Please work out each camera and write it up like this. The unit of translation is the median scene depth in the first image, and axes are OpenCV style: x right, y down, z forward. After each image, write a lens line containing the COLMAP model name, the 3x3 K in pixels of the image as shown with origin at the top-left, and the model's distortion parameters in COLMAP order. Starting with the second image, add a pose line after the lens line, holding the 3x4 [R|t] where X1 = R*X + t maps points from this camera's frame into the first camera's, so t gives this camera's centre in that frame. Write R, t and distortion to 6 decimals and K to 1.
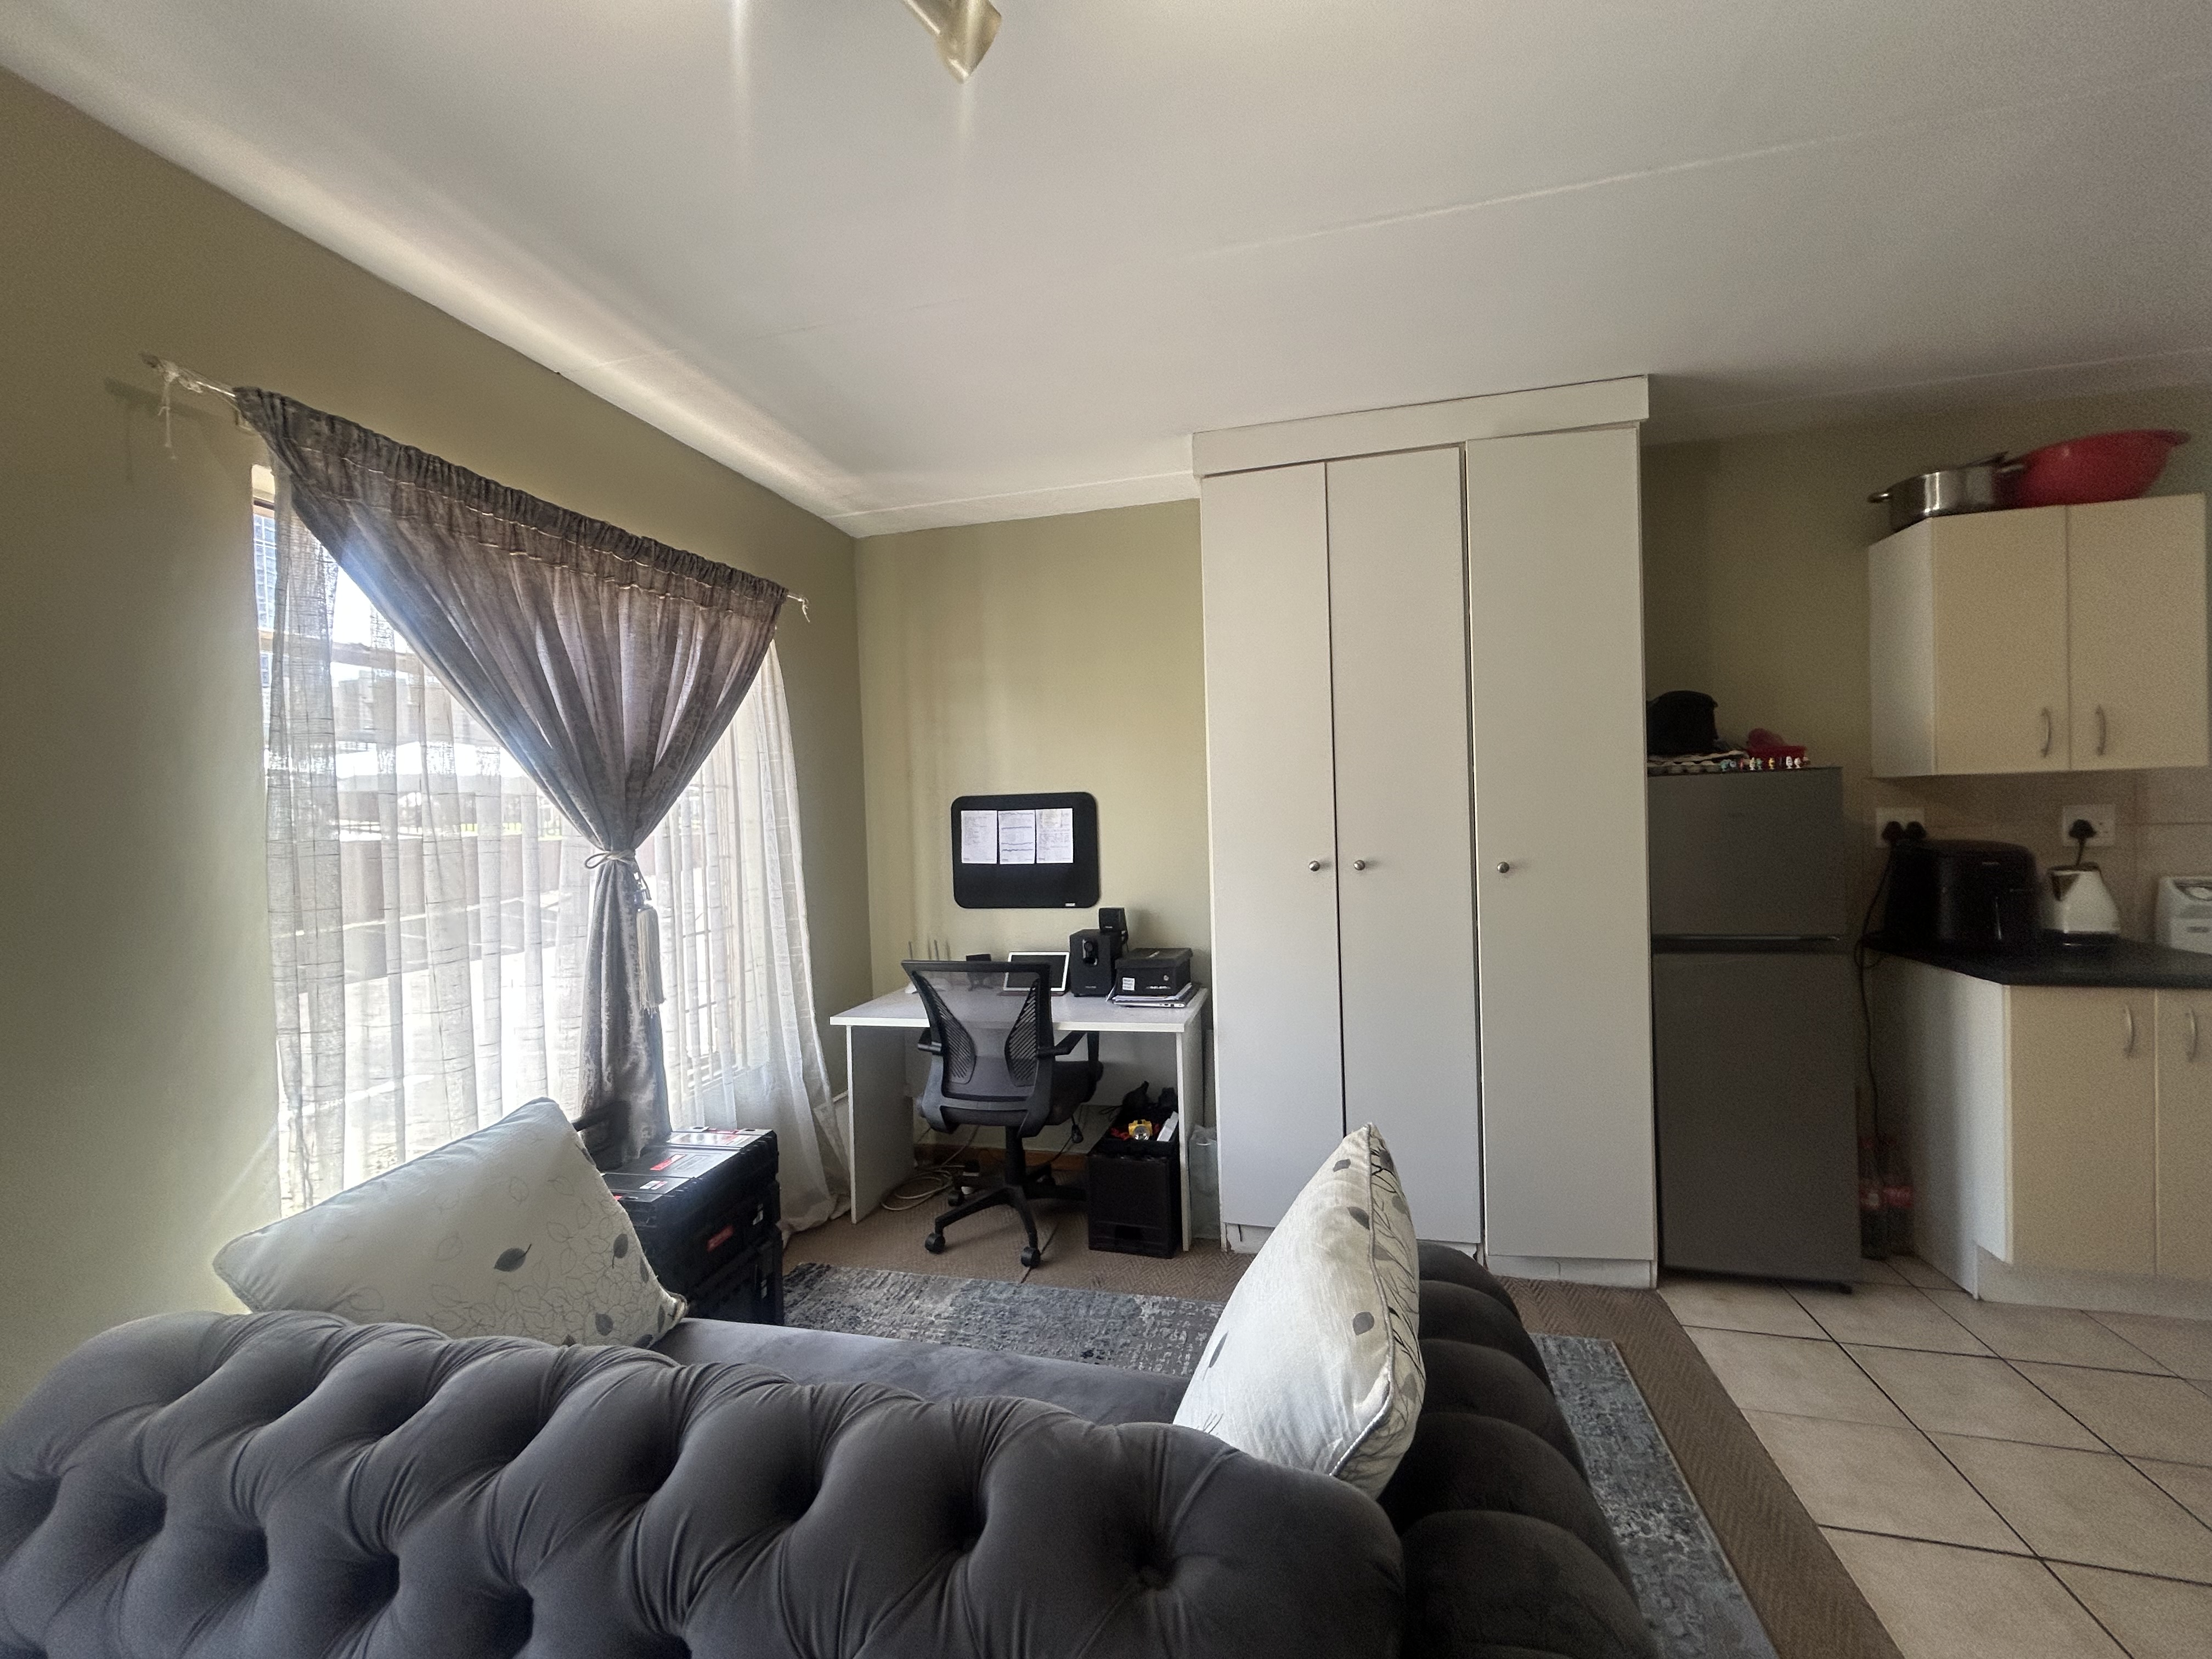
lens RADIAL K [[900.1, 0, 1105.2], [0, 900.1, 817.1], [0, 0, 1]] dist [-0.001149, 0.000265]
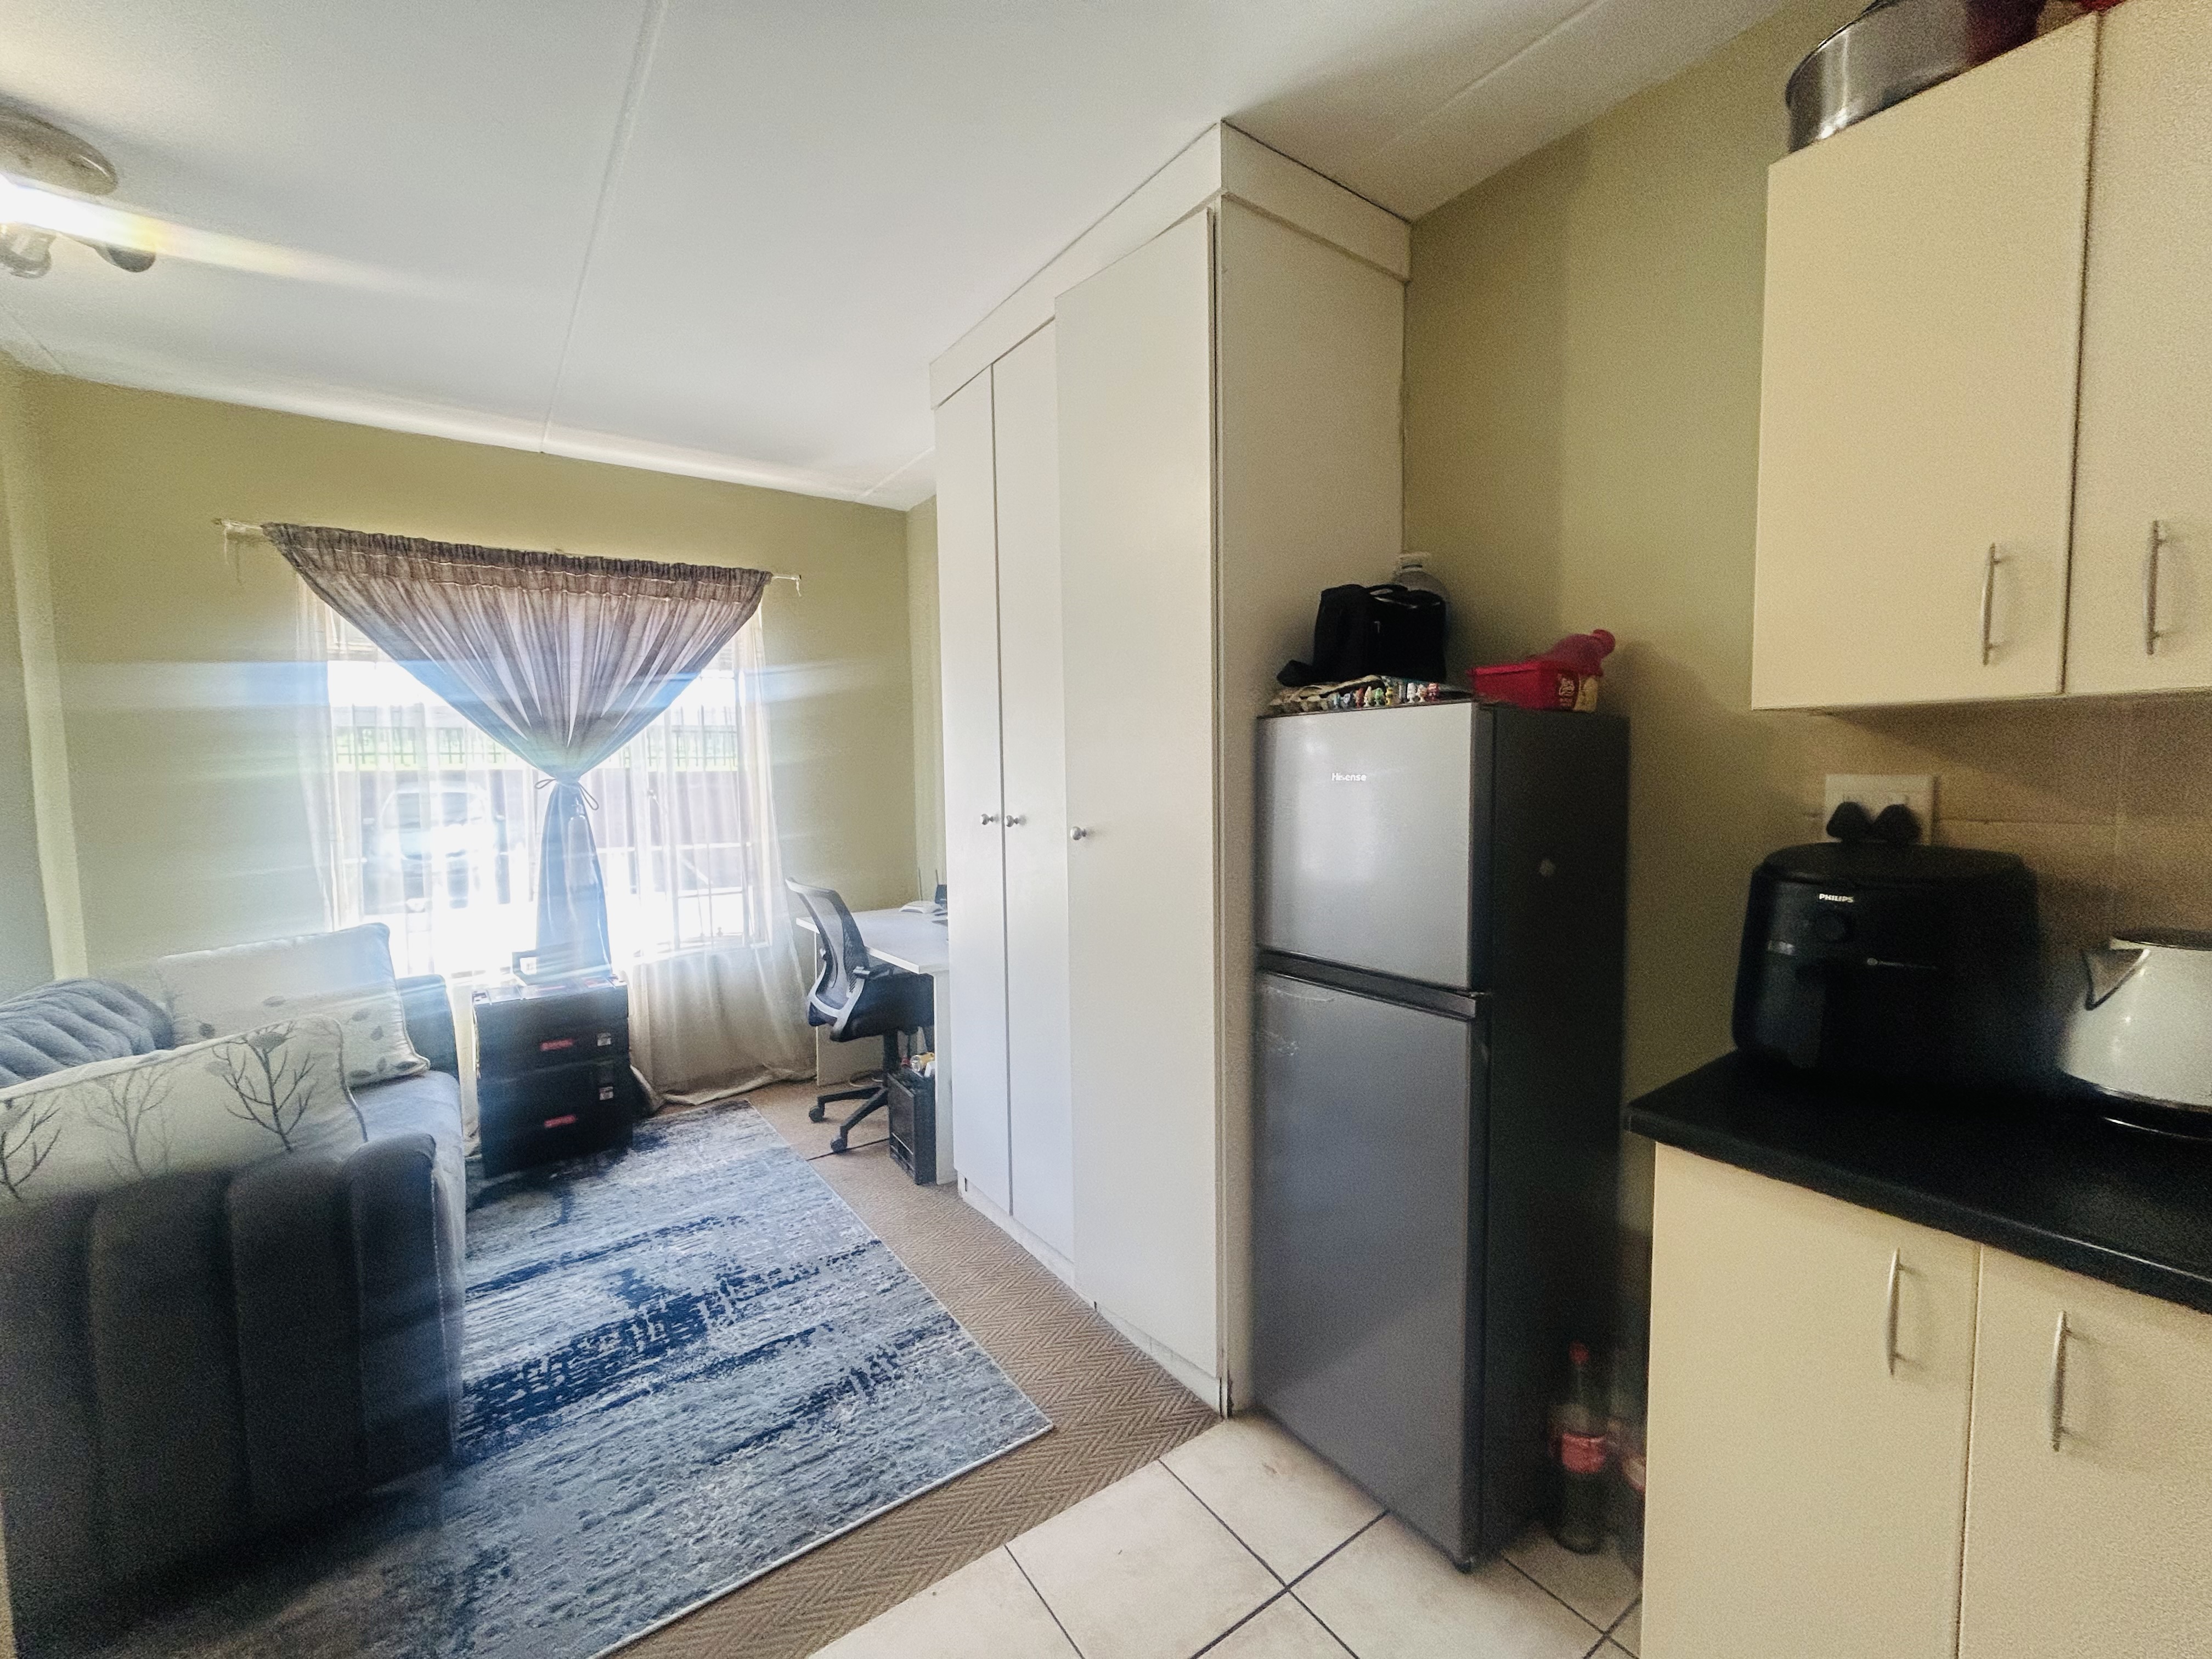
lens RADIAL K [[900.1, 0, 1098.2], [0, 900.1, 824.6], [0, 0, 1]] dist [-0.001149, 0.000265]
pose [[0.763710, 0.064160, -0.642363, 0.968825], [-0.014755, 0.996524, 0.081992, -0.018753], [0.645391, -0.053140, 0.762002, 0.394390]]
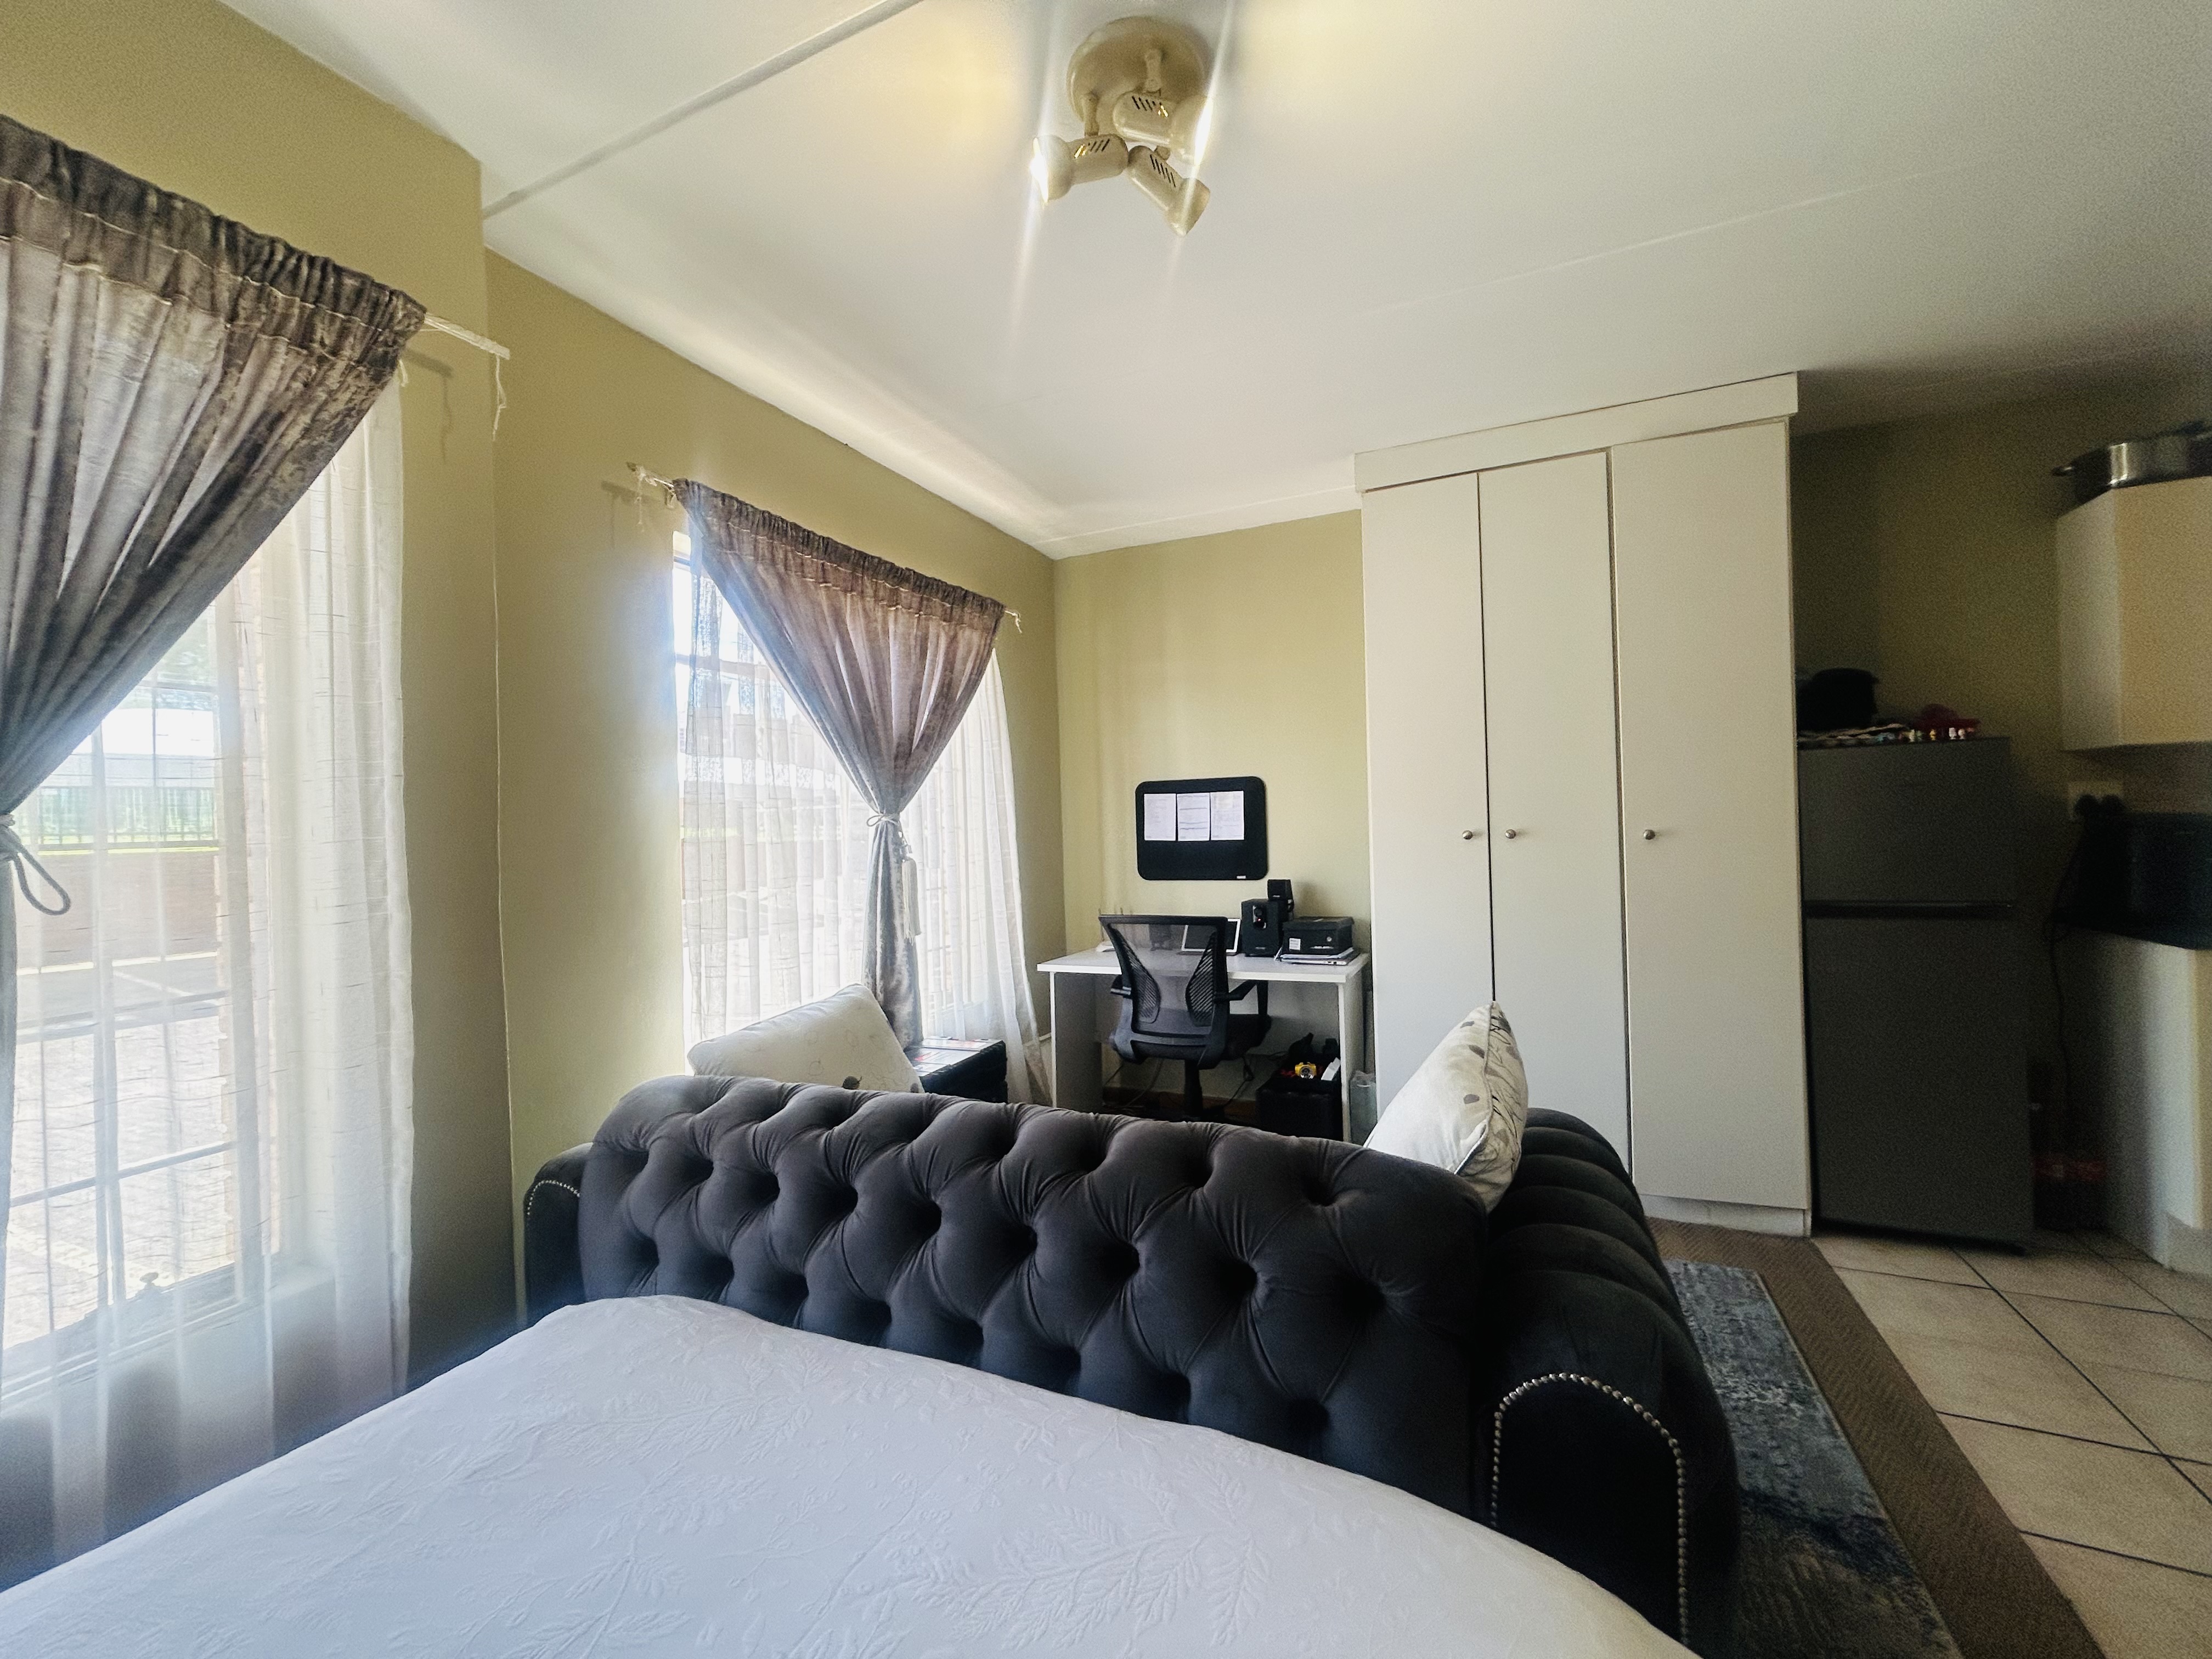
lens RADIAL K [[900.1, 0, 1103.4], [0, 900.1, 813.5], [0, 0, 1]] dist [-0.001149, 0.000265]
pose [[0.983955, 0.001931, -0.178404, -0.011212], [-0.004557, 0.999887, -0.014312, 0.048359], [0.178356, 0.014895, 0.983853, -0.181636]]
